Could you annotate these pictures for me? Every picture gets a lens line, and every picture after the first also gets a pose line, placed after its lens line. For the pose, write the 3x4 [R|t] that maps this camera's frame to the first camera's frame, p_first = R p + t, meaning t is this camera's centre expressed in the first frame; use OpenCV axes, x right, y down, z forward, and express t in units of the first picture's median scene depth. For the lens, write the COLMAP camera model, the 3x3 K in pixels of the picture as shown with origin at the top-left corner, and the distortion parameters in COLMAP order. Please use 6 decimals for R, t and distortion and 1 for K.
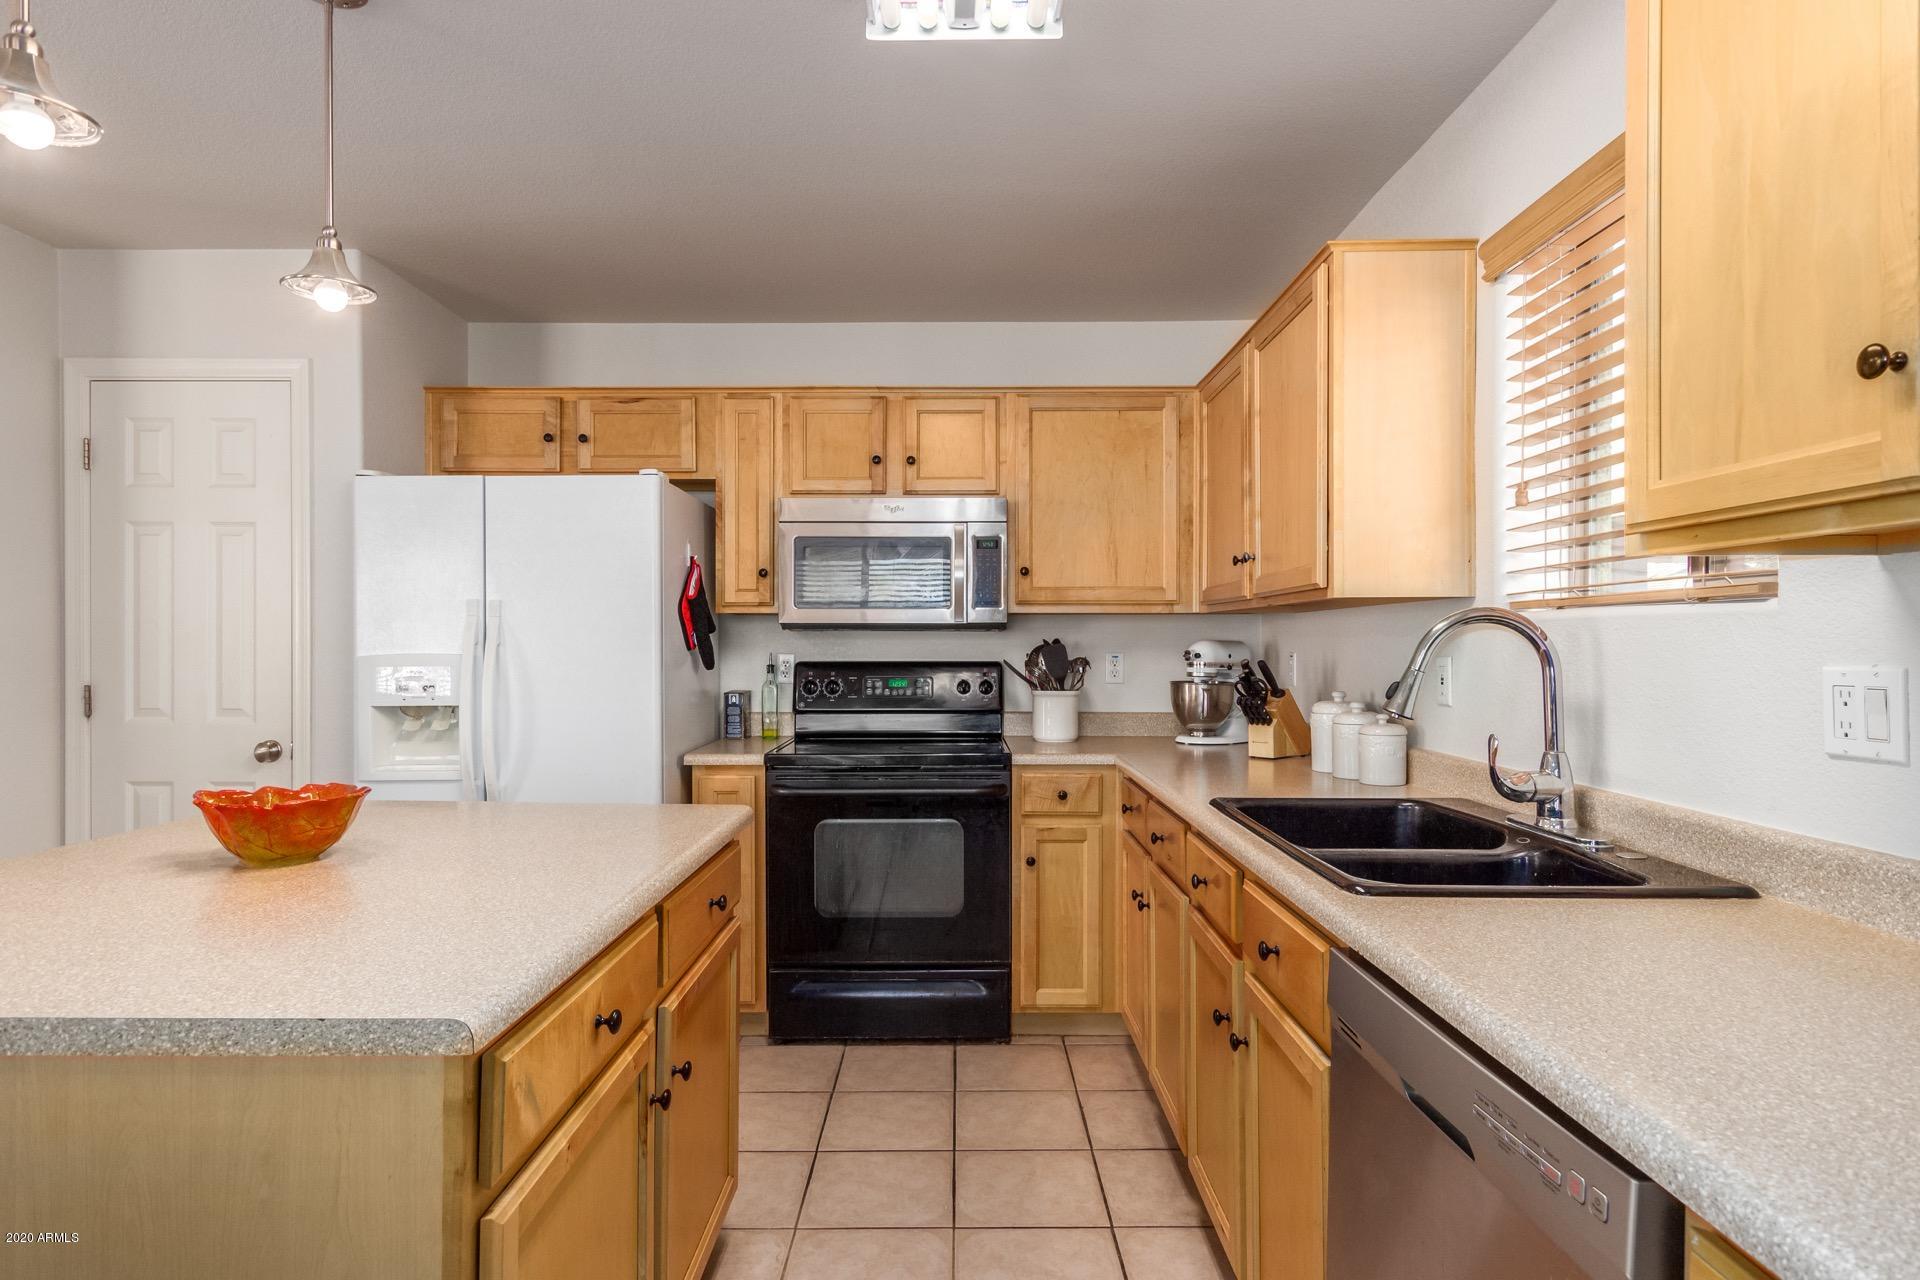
lens RADIAL K [[1046.2, 0, 956.9], [0, 1046.2, 646.9], [0, 0, 1]] dist [0.006277, 0.001148]
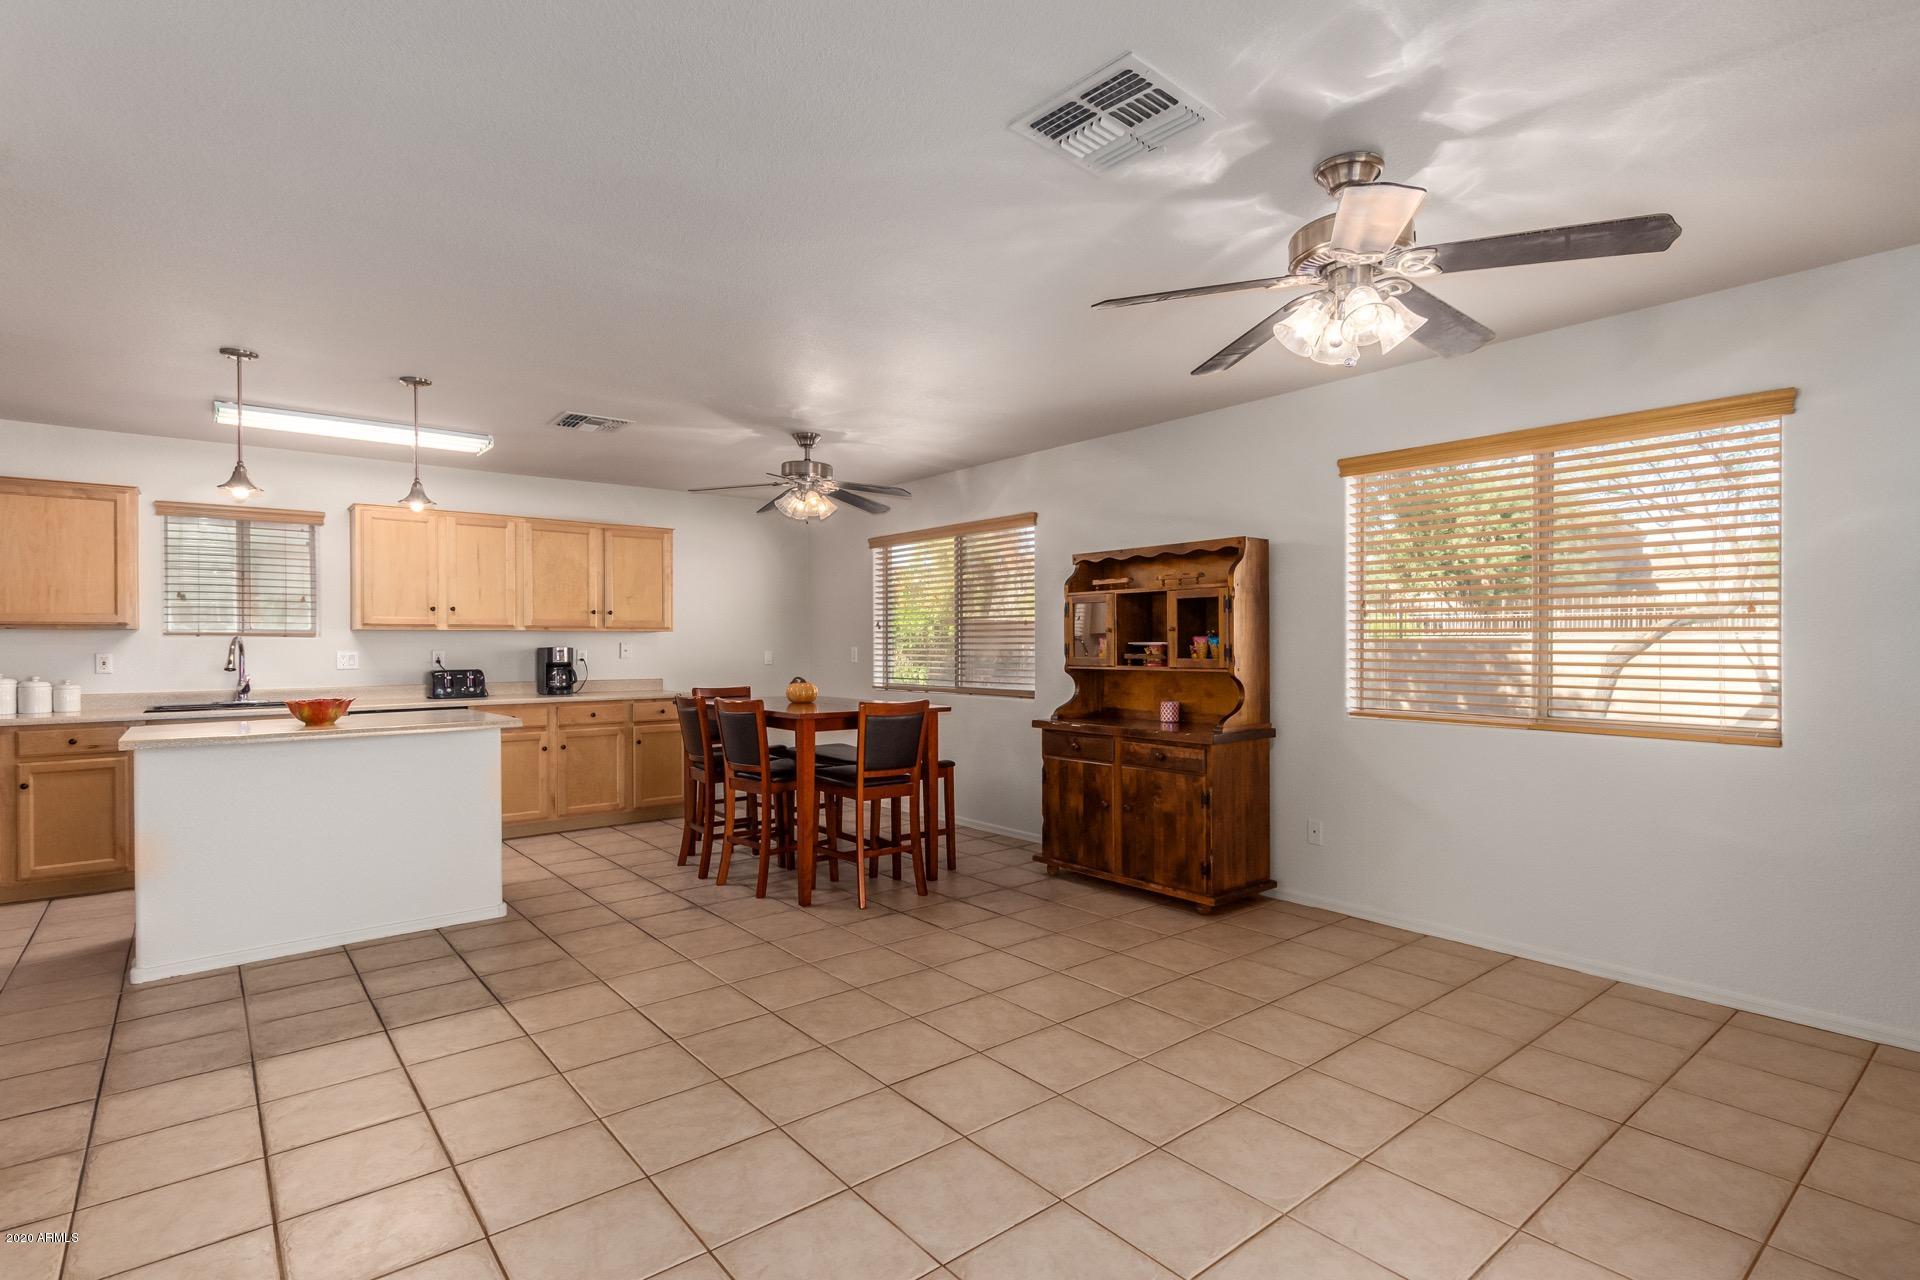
lens RADIAL K [[925.0, 0, 955.3], [0, 925.0, 651.0], [0, 0, 1]] dist [0.013350, -0.002242]
pose [[-0.633123, -0.001294, 0.774050, -1.656007], [0.008422, 0.999928, 0.008561, 0.001275], [-0.774006, 0.011939, -0.633066, 0.576051]]
